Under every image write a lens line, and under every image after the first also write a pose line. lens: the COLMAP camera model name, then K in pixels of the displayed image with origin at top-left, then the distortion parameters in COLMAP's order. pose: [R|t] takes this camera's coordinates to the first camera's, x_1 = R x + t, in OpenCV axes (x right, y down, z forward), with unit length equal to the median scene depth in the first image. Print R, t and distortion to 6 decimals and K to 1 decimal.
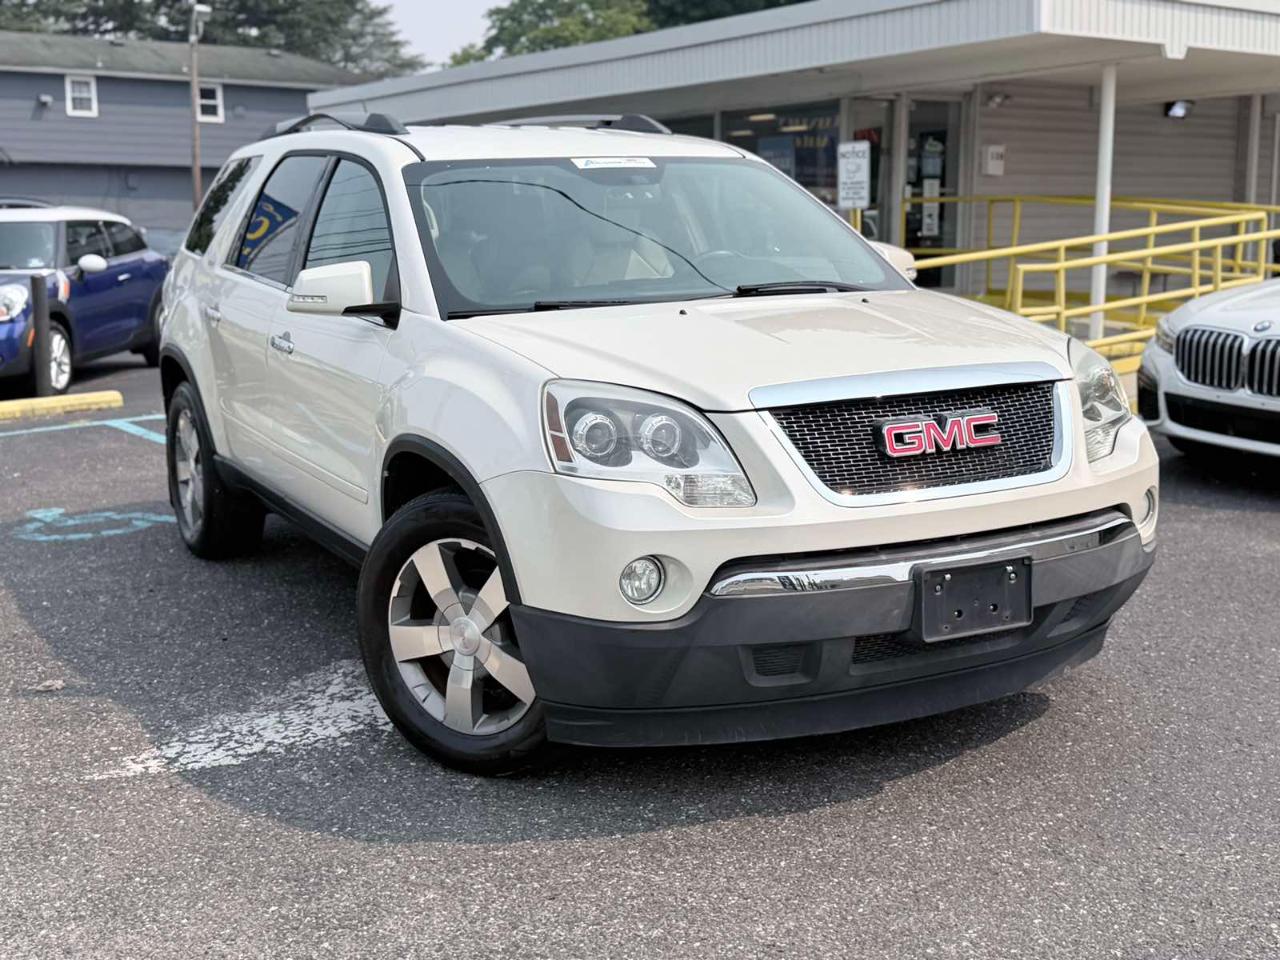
lens RADIAL K [[1603.7, 0, 640.0], [0, 1603.7, 480.0], [0, 0, 1]] dist [0.219481, -0.467108]
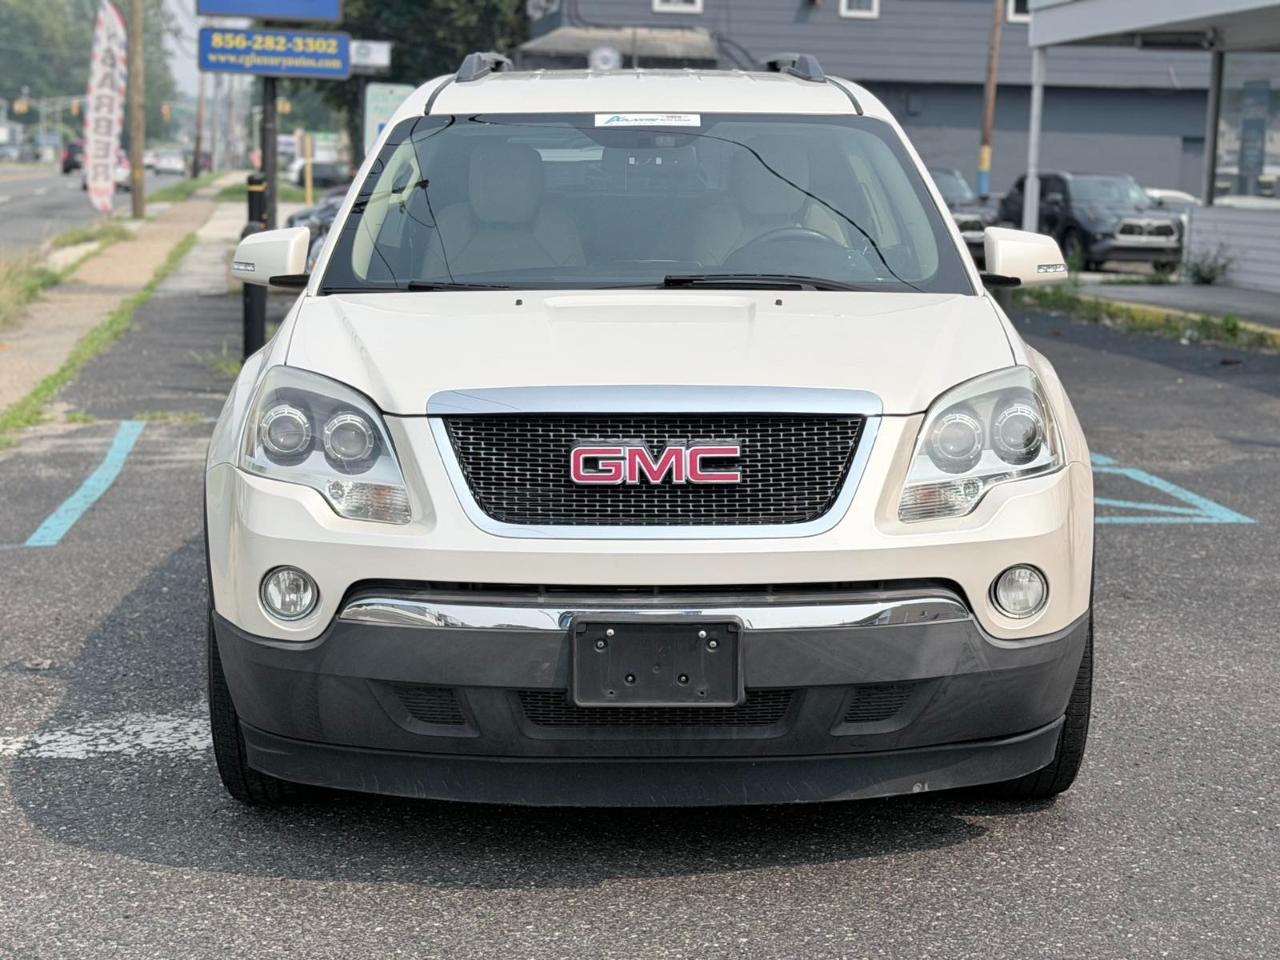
lens RADIAL K [[2416.6, 0, 640.0], [0, 2416.6, 480.0], [0, 0, 1]] dist [0.029232, 0.126762]
pose [[0.881114, 0.086903, -0.464851, 0.738732], [-0.097745, 0.995211, 0.000778, -0.019948], [0.462692, 0.044752, 0.885389, -0.102044]]
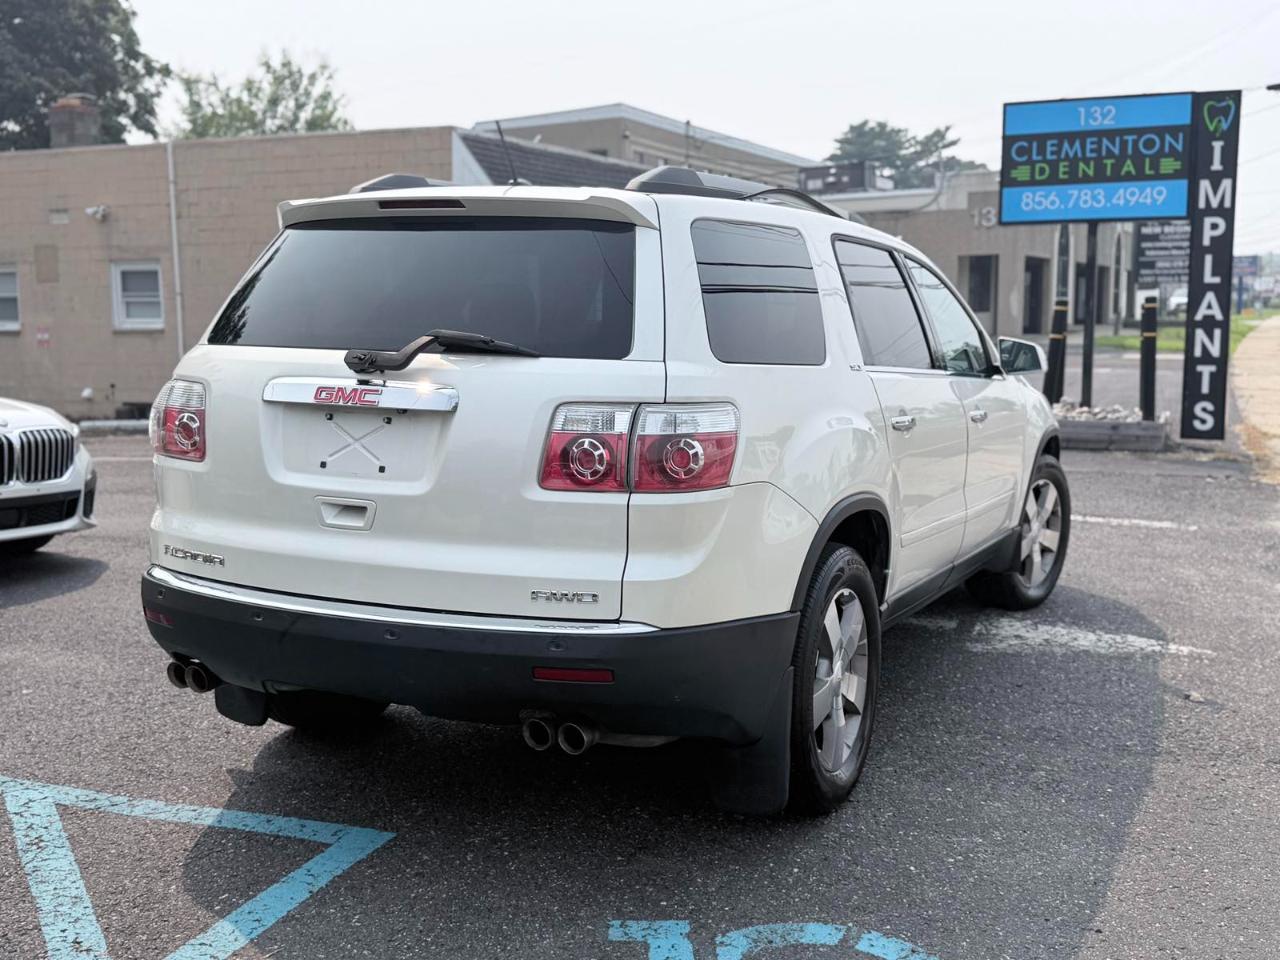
lens RADIAL K [[1395.3, 0, 640.0], [0, 1395.3, 480.0], [0, 0, 1]] dist [0.202386, -0.478105]
pose [[-0.592614, -0.101710, 0.799039, -1.224674], [0.124517, 0.968504, 0.215630, -0.399446], [-0.795804, 0.227279, -0.561284, 2.420389]]
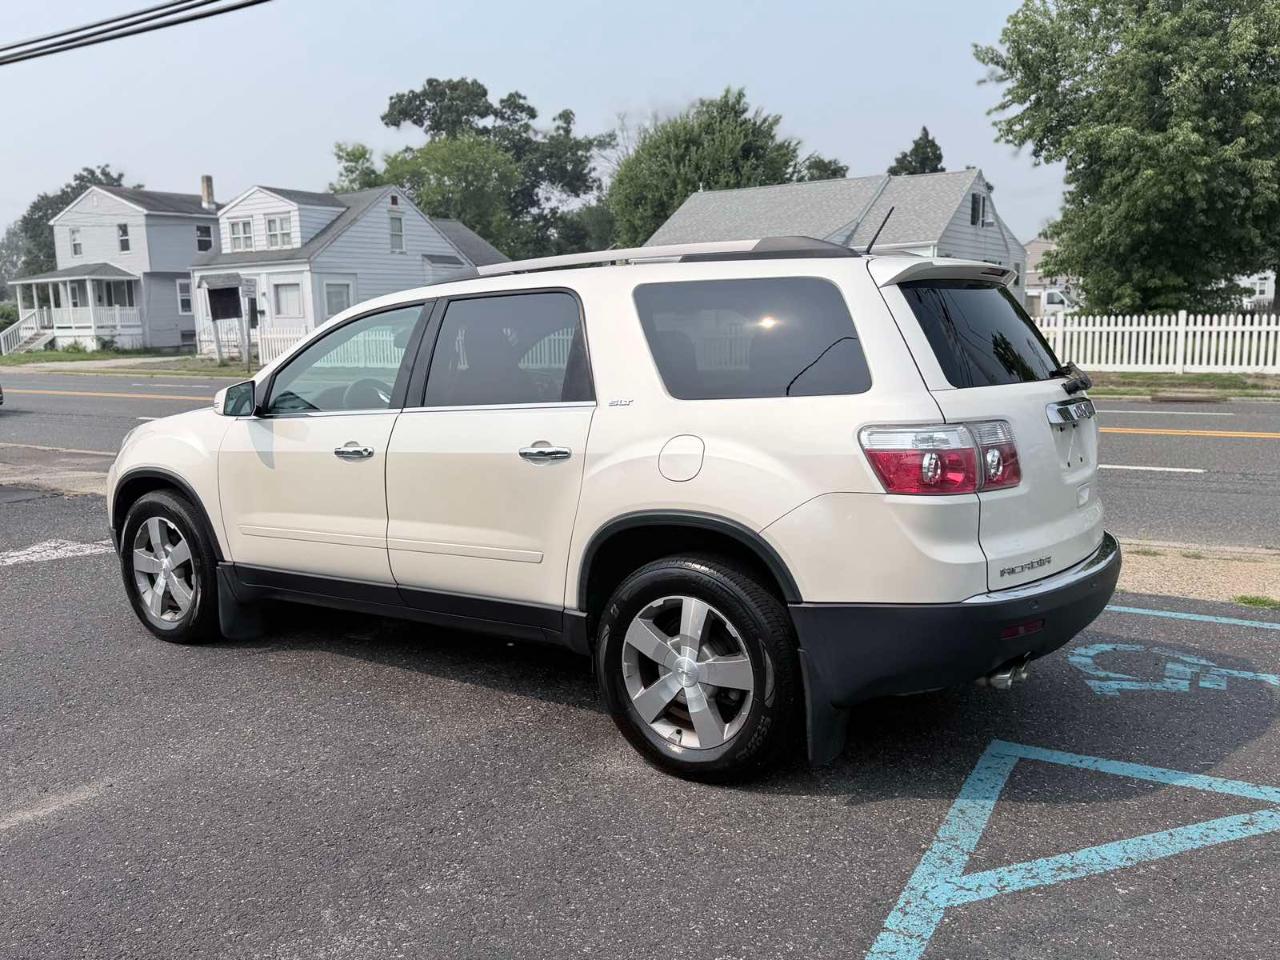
lens RADIAL K [[1063.1, 0, 665.0], [0, 1063.1, 480.4], [0, 0, 1]] dist [0.142386, -0.281217]
pose [[-0.873915, 0.077435, -0.479871, 0.392251], [-0.064312, 0.960131, 0.272054, -0.460420], [0.481805, 0.268614, -0.834093, 2.693685]]
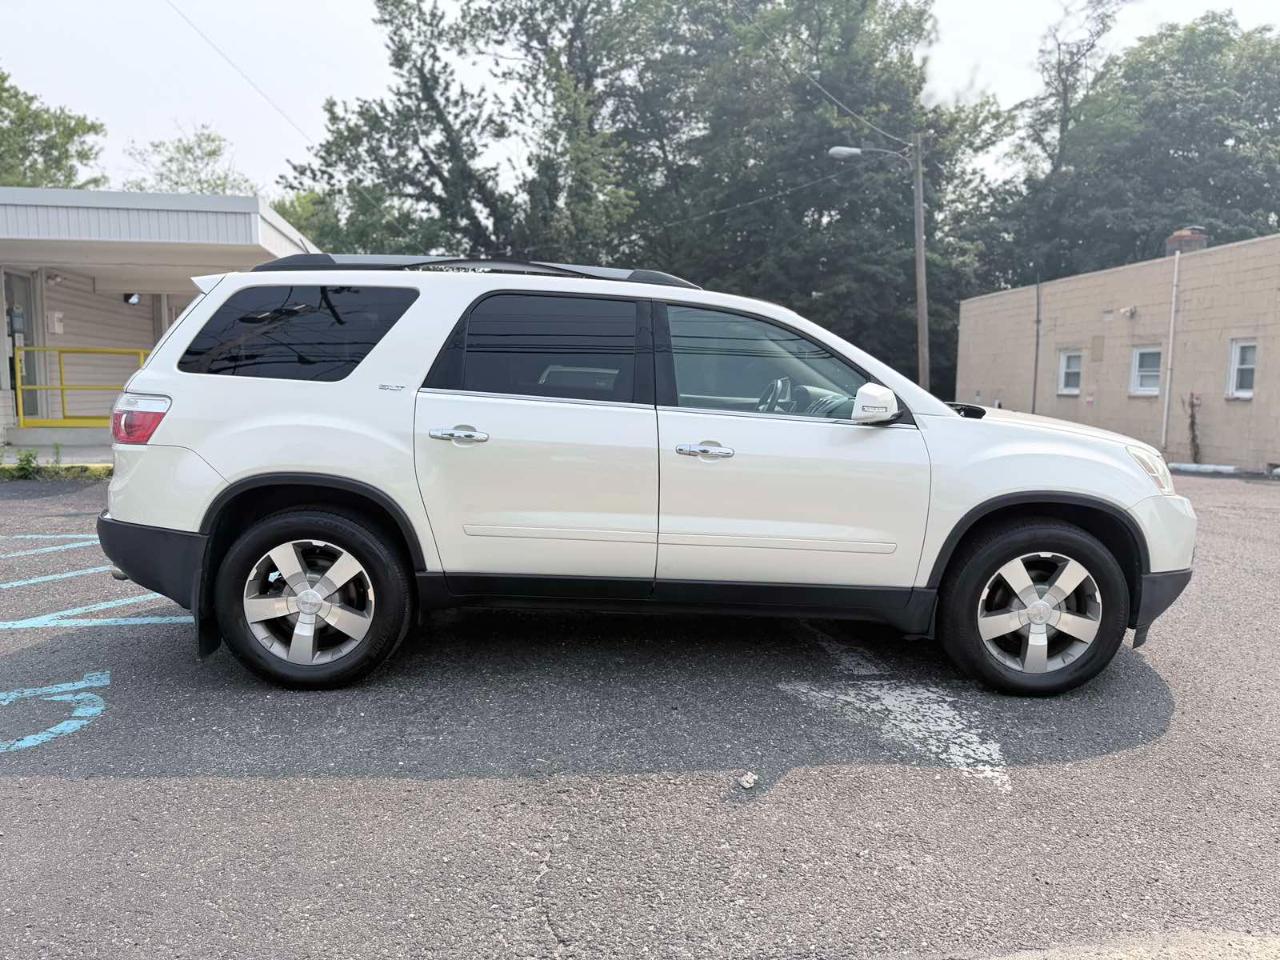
lens RADIAL K [[908.9, 0, 637.0], [0, 908.9, 479.1], [0, 0, 1]] dist [0.050531, -0.068353]
pose [[0.445256, -0.097676, 0.890060, -1.187068], [0.123966, 0.991184, 0.046759, -0.144639], [-0.886780, 0.089518, 0.453440, 0.994340]]
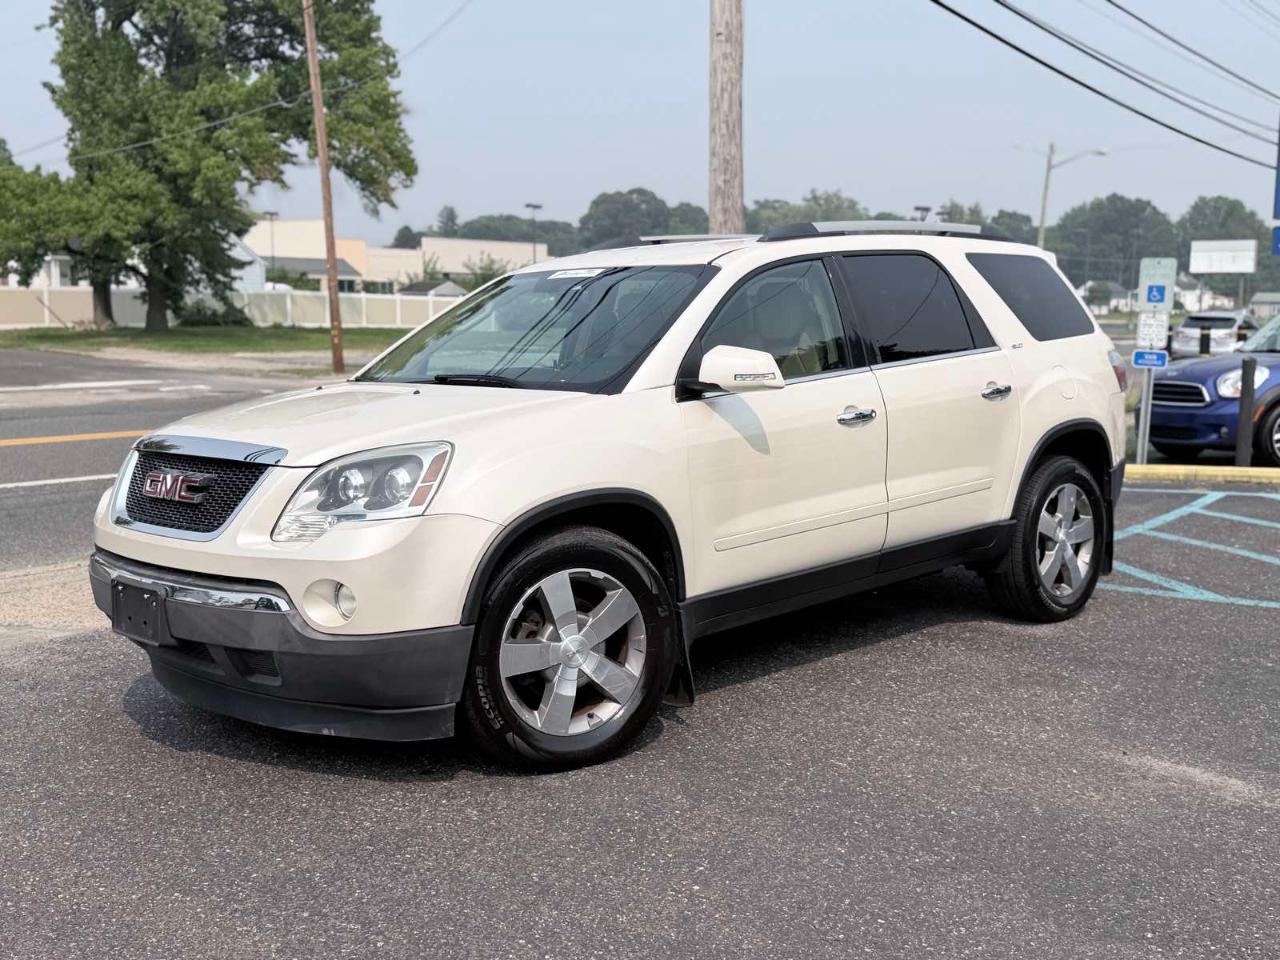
lens RADIAL K [[1310.4, 0, 640.0], [0, 1310.4, 480.0], [0, 0, 1]] dist [0.149248, -0.314279]
pose [[0.284914, 0.112338, -0.951948, 1.285615], [-0.141614, 0.987144, 0.074107, -0.163448], [0.948035, 0.113695, 0.297160, 1.016008]]
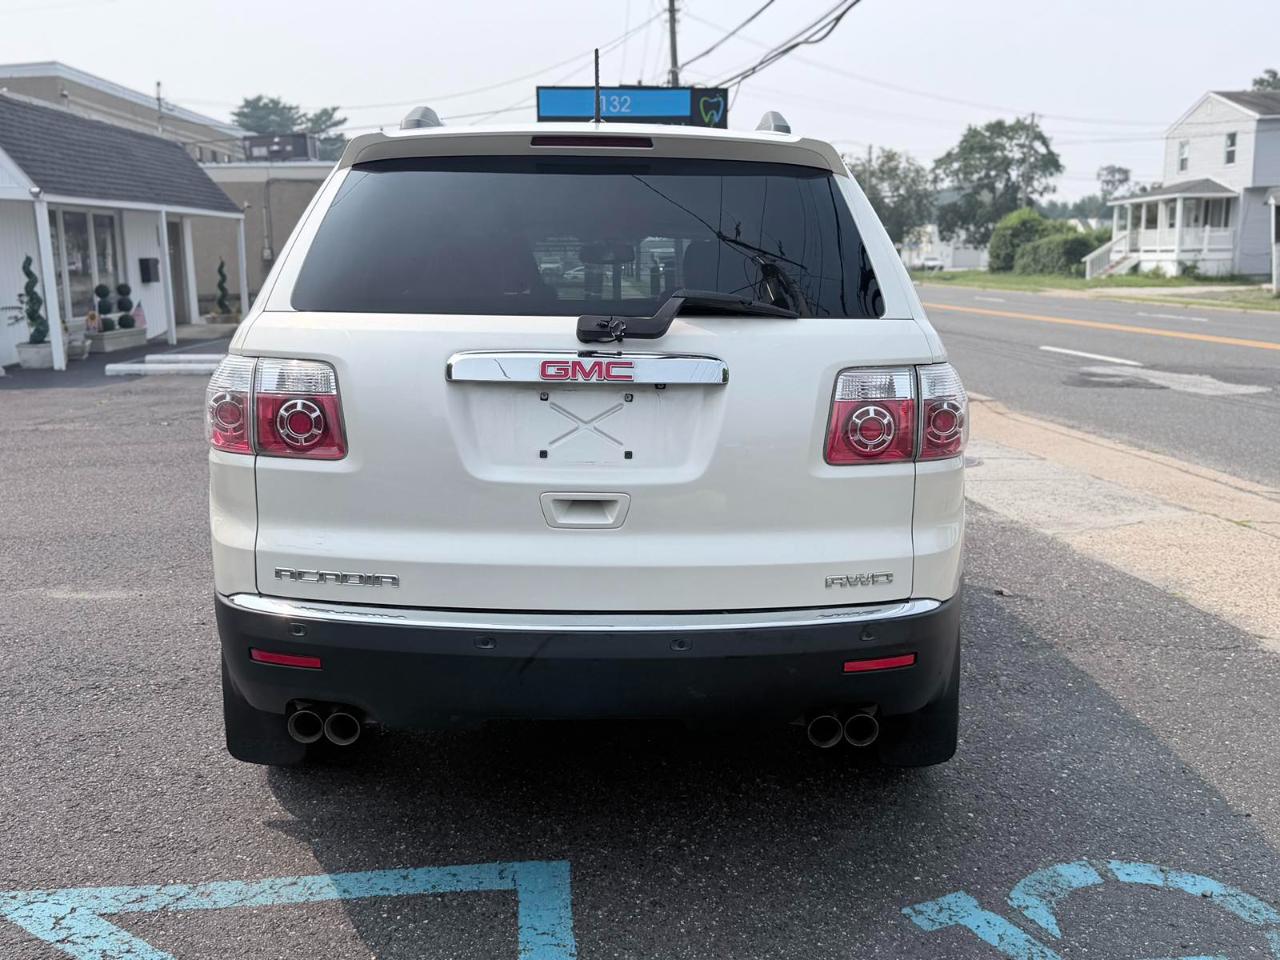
lens RADIAL K [[1197.0, 0, 640.8], [0, 1197.0, 476.4], [0, 0, 1]] dist [0.121224, -0.223581]
pose [[-0.891510, -0.079409, 0.445986, -0.712056], [0.069840, 0.948652, 0.308517, -0.423246], [-0.447585, 0.306193, -0.840187, 2.595584]]
